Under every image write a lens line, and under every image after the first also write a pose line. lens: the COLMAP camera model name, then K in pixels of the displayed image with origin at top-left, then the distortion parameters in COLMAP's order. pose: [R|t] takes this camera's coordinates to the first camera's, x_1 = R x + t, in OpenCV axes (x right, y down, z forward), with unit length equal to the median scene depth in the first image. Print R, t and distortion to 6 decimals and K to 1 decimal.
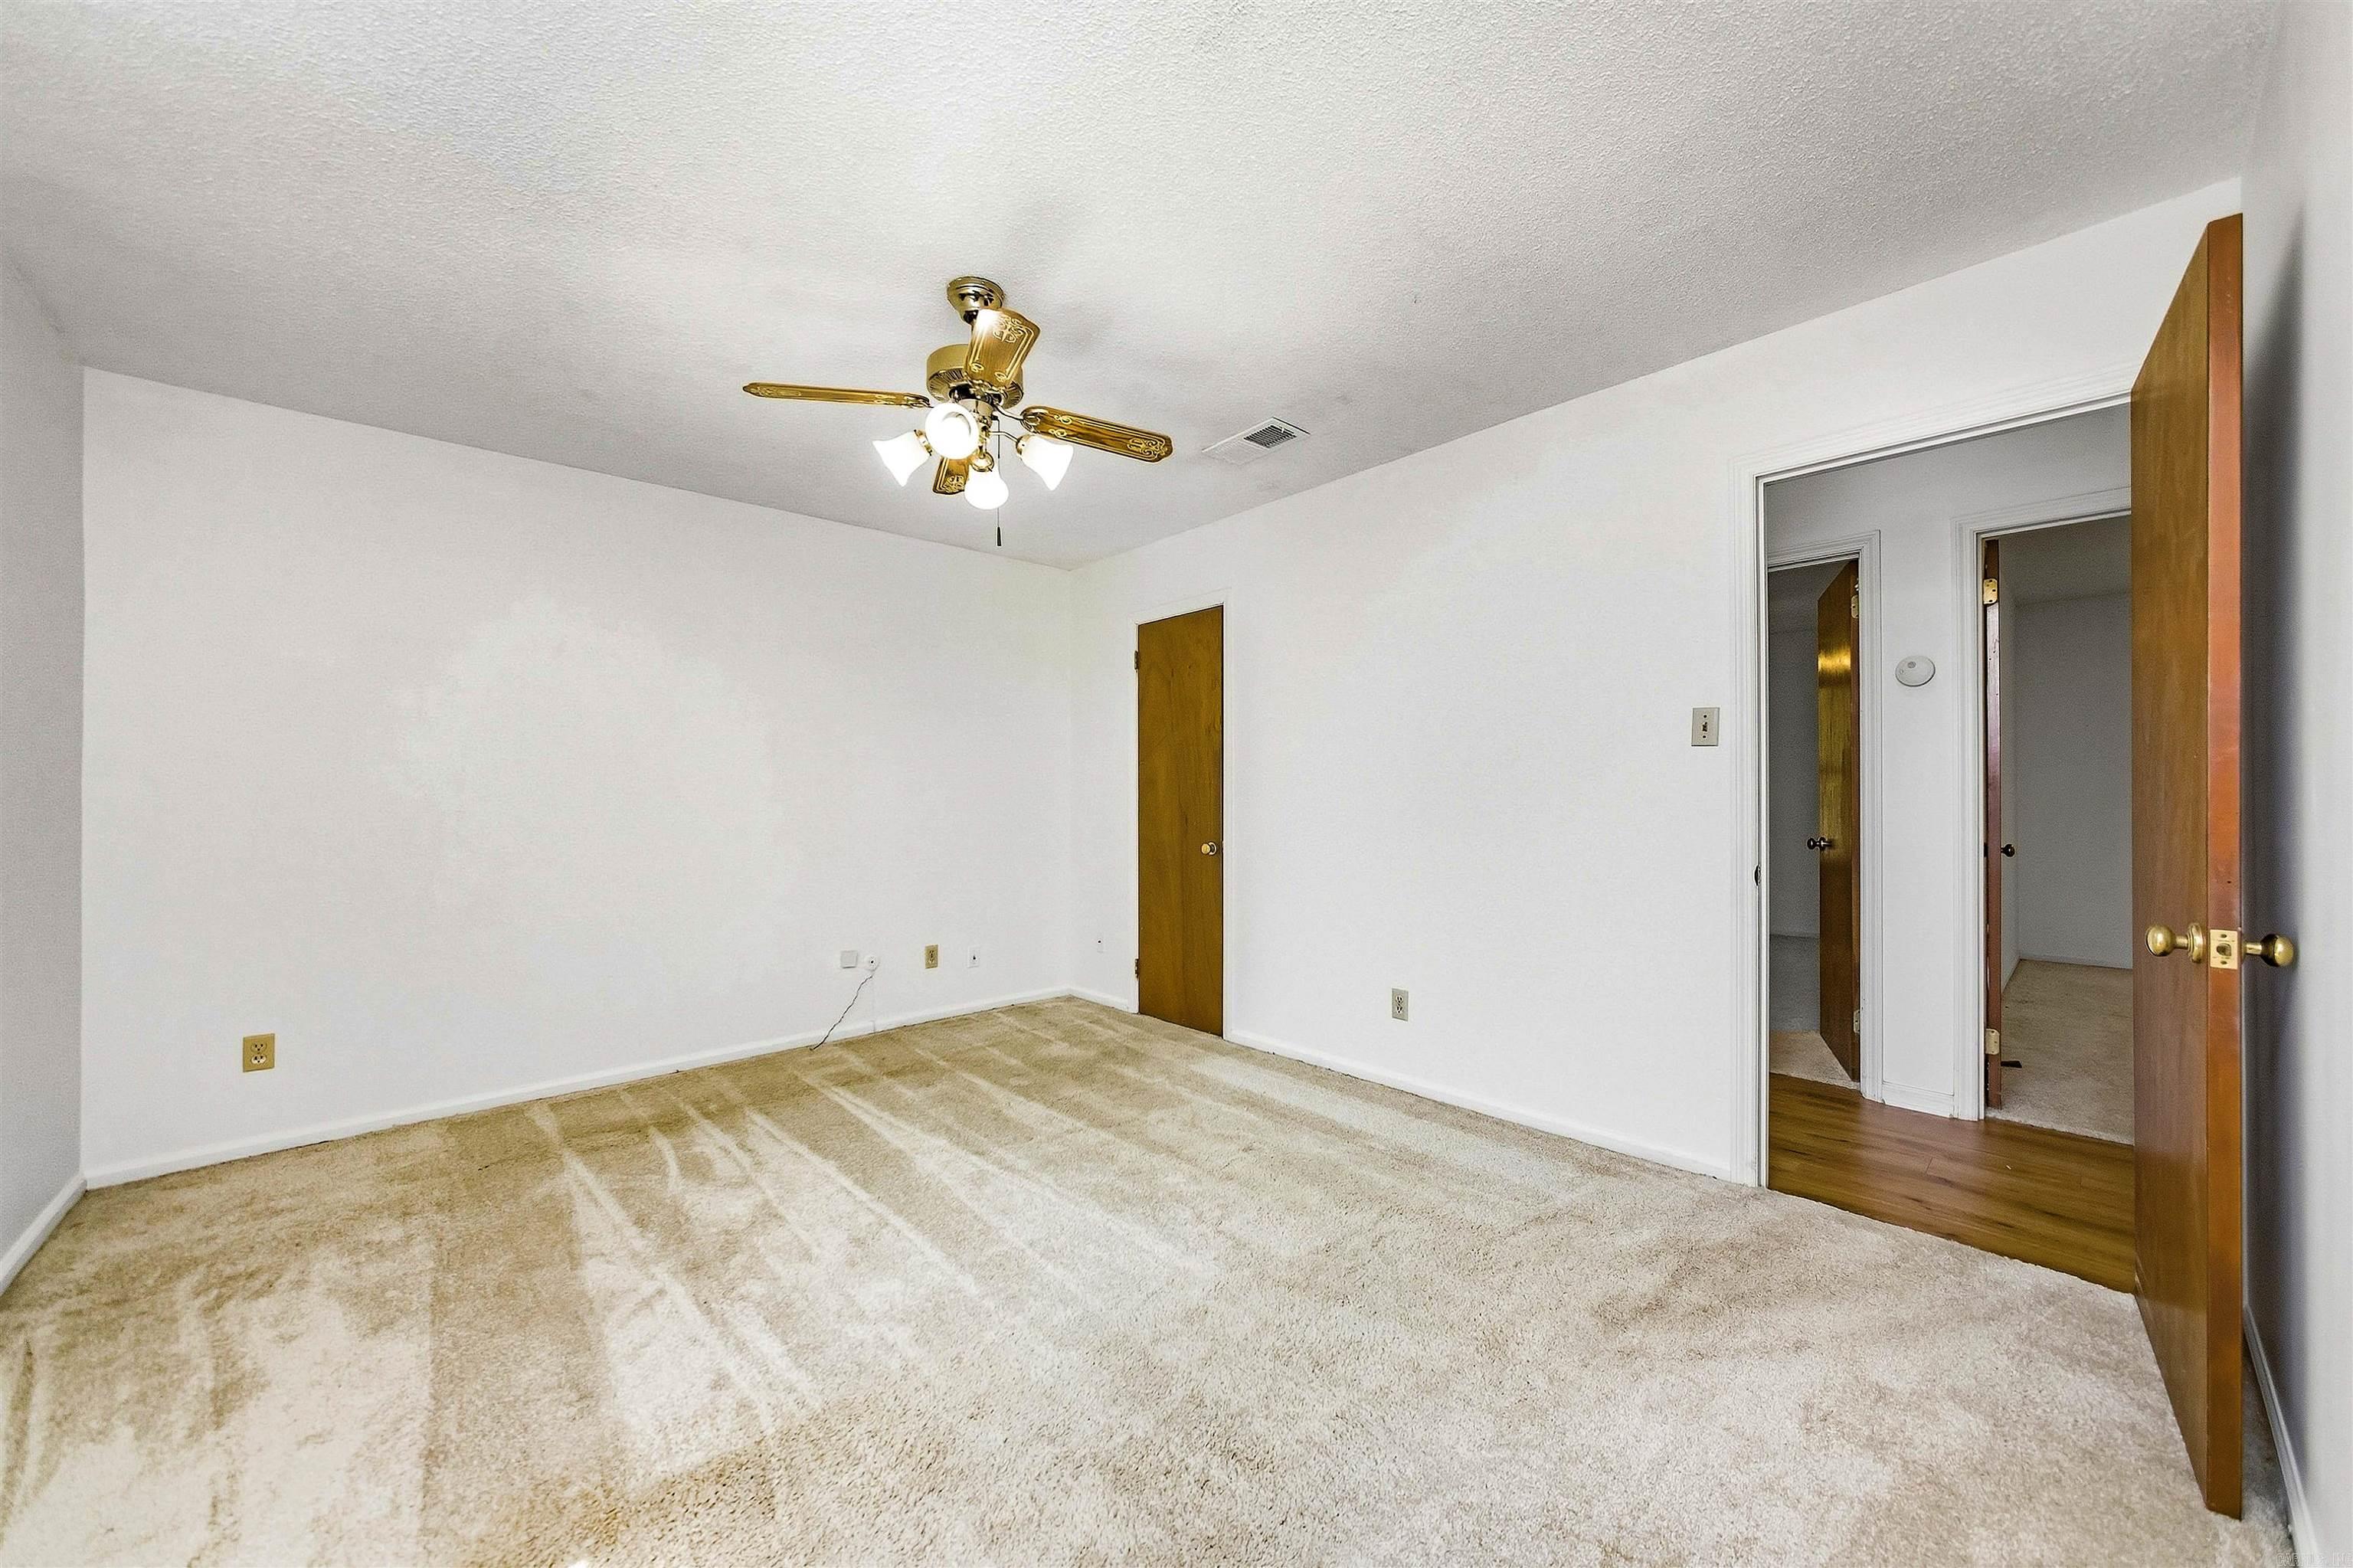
lens RADIAL K [[867.3, 0, 1174.7], [0, 867.3, 787.6], [0, 0, 1]] dist [-0.012284, 0.003417]
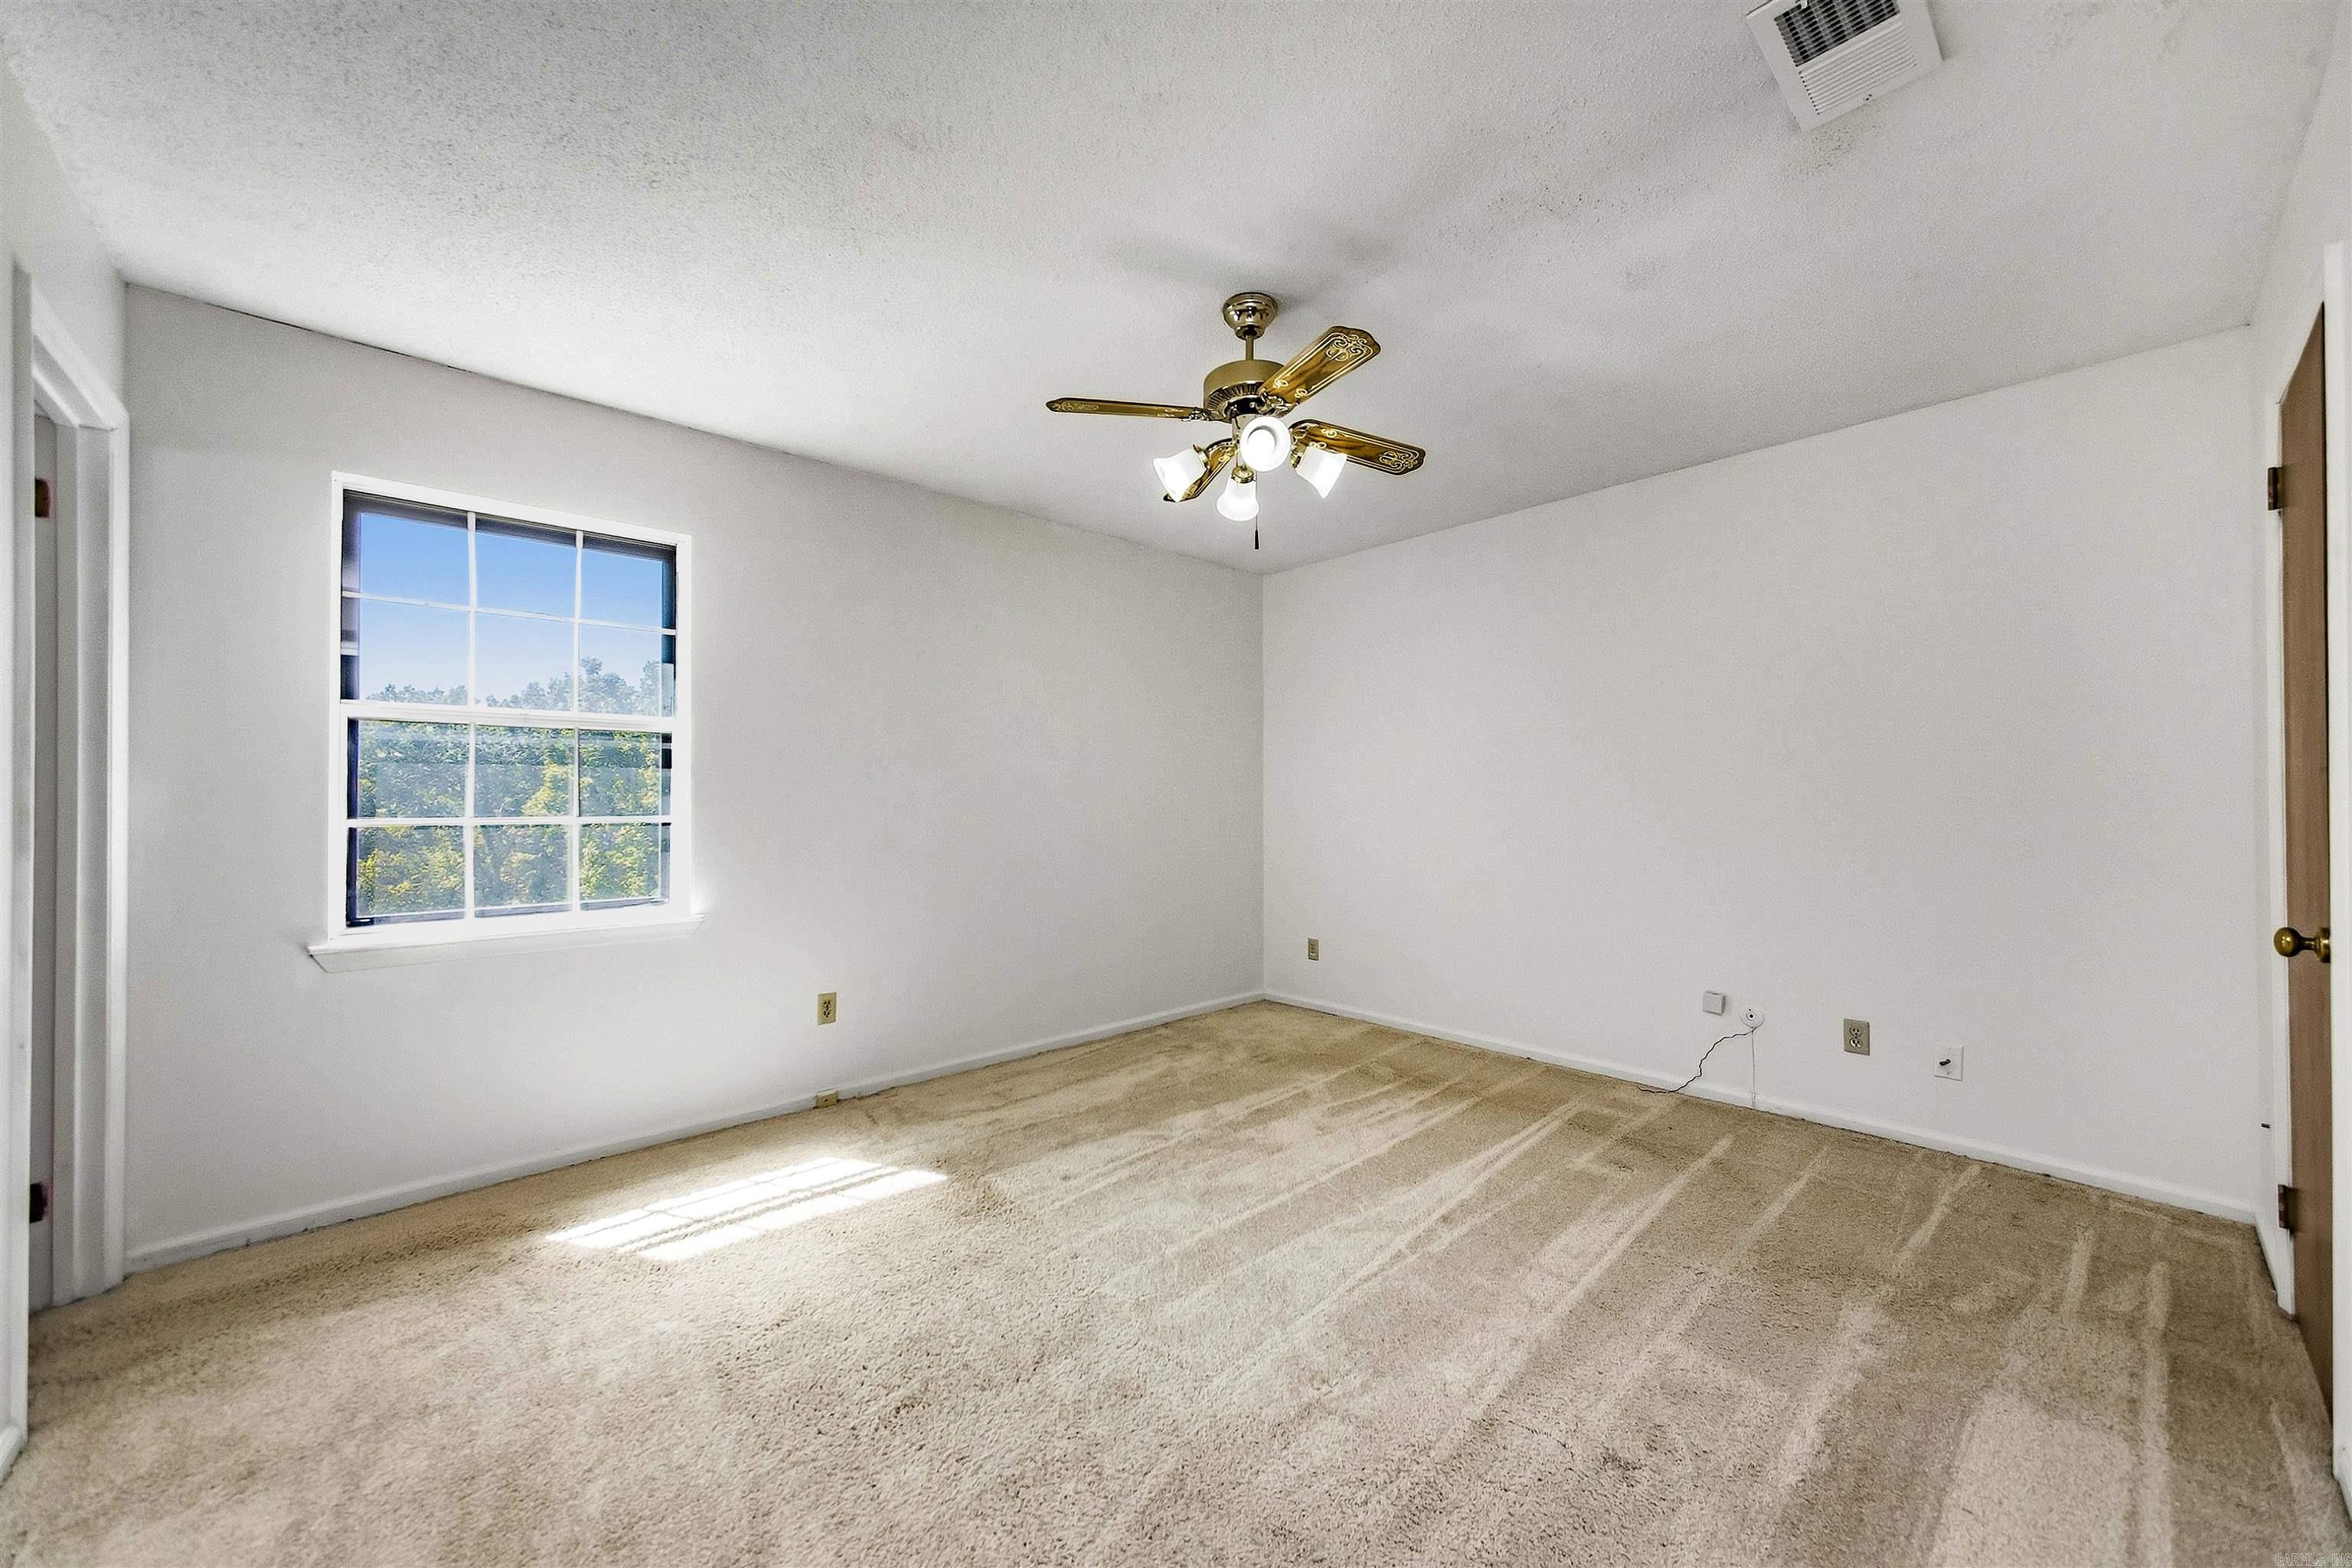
lens RADIAL K [[867.0, 0, 1171.7], [0, 867.0, 780.0], [0, 0, 1]] dist [-0.012284, 0.003417]
pose [[-0.020629, -0.014962, -0.999675, 0.591859], [0.009531, 0.999840, -0.015161, -0.001062], [0.999742, -0.009841, -0.020483, 0.694586]]
